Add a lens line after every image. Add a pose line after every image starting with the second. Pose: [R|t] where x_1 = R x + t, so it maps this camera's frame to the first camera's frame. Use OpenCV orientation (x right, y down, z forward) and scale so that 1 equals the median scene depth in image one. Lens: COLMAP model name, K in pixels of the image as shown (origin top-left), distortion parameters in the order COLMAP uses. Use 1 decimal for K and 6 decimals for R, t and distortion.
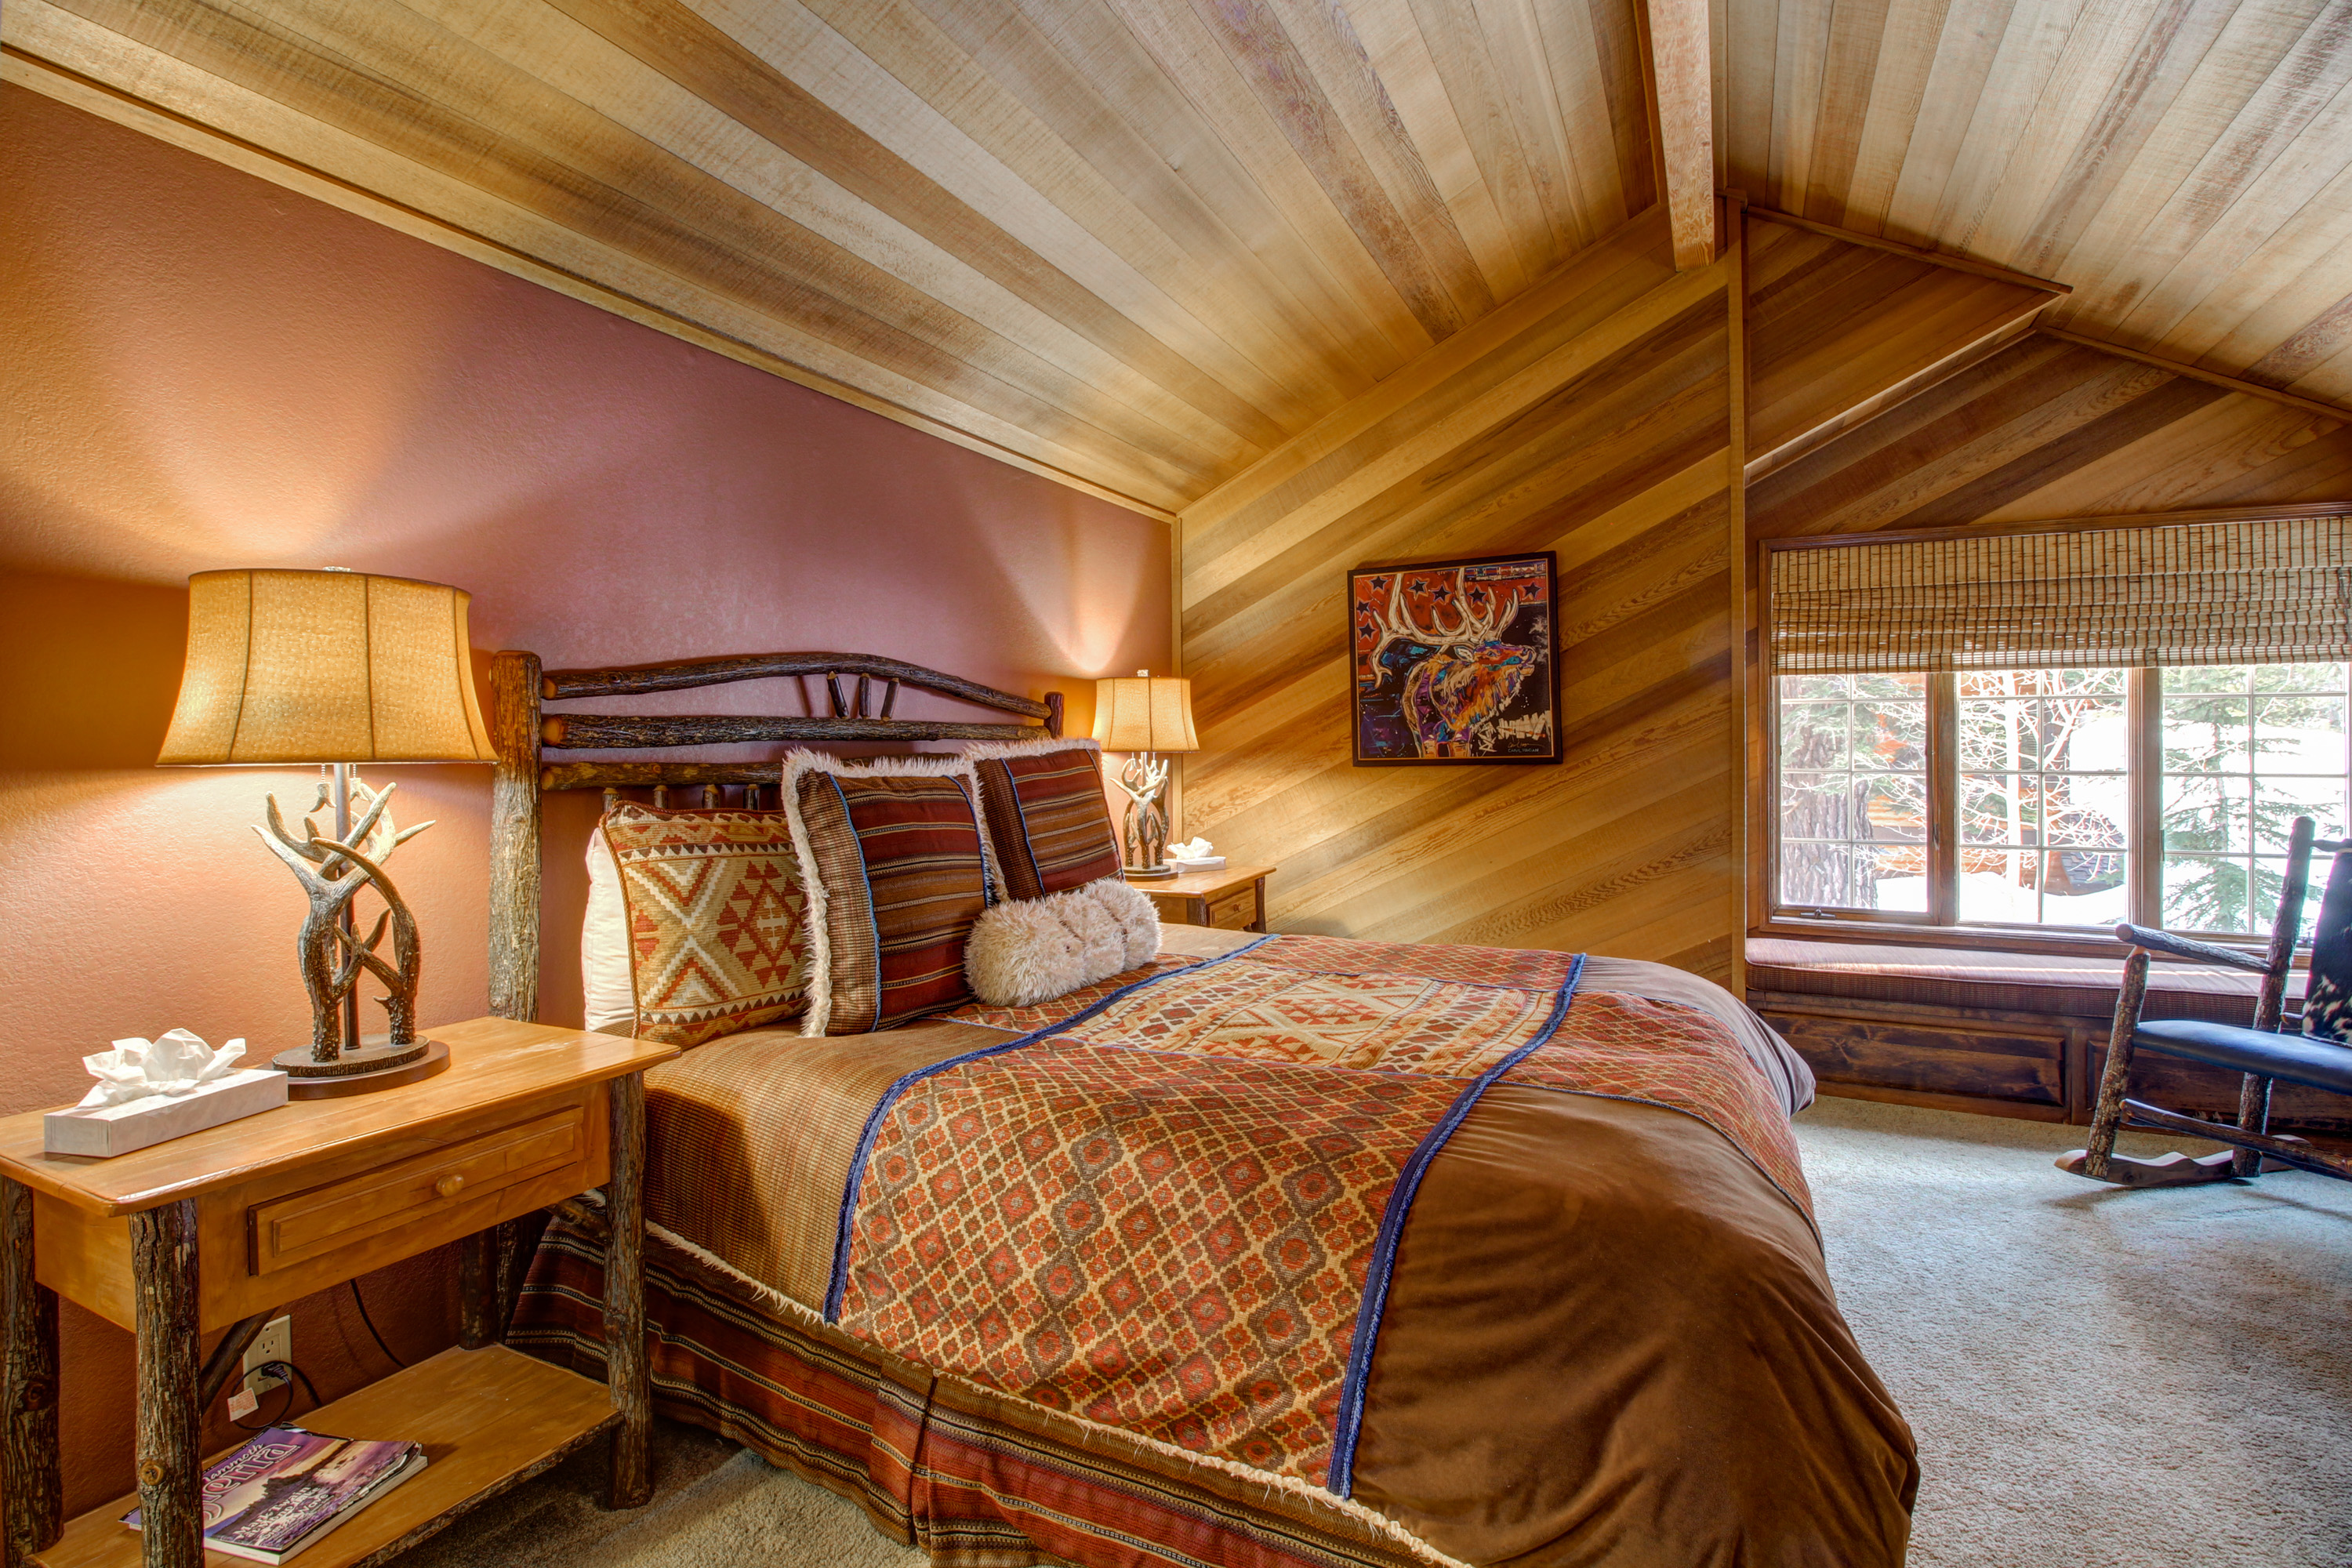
lens RADIAL K [[1101.2, 0, 1176.8], [0, 1101.2, 769.6], [0, 0, 1]] dist [-0.013489, -0.003428]
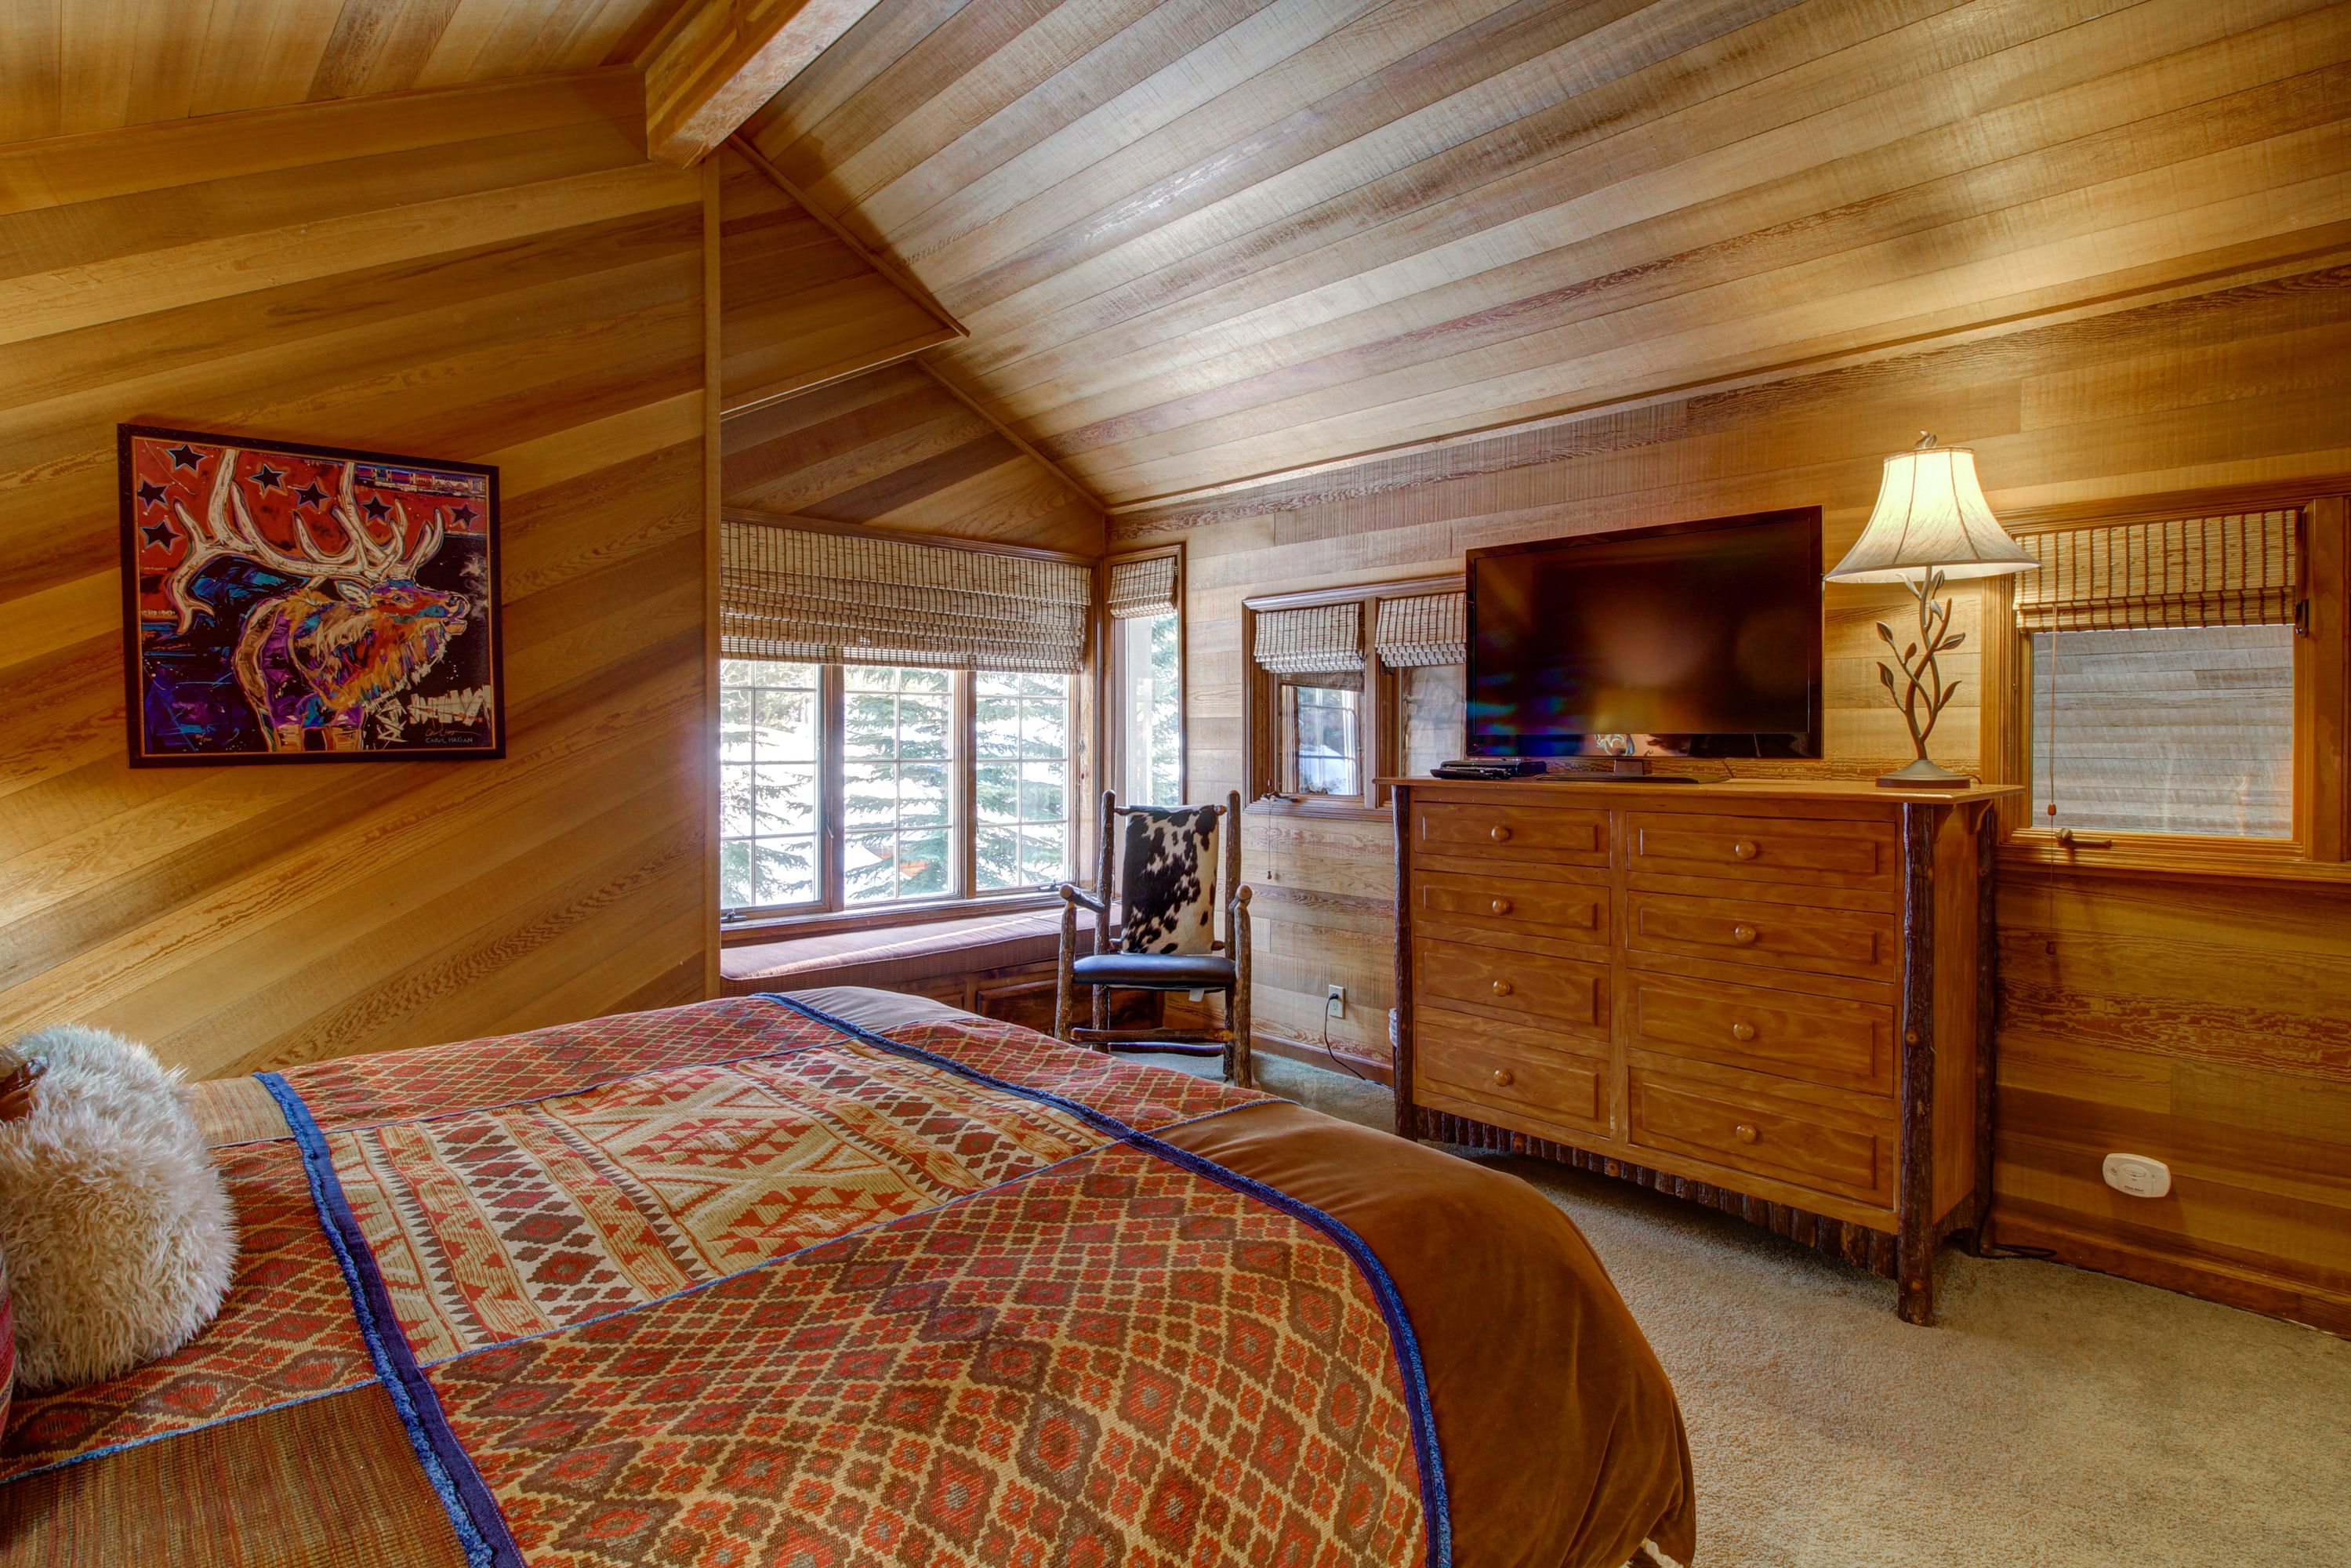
lens RADIAL K [[1225.4, 0, 1174.3], [0, 1225.4, 770.4], [0, 0, 1]] dist [-0.003676, -0.004165]
pose [[0.361389, -0.021617, 0.932164, -0.252849], [0.015537, 0.999732, 0.017160, -0.004441], [-0.932286, 0.008281, 0.361628, 0.284042]]
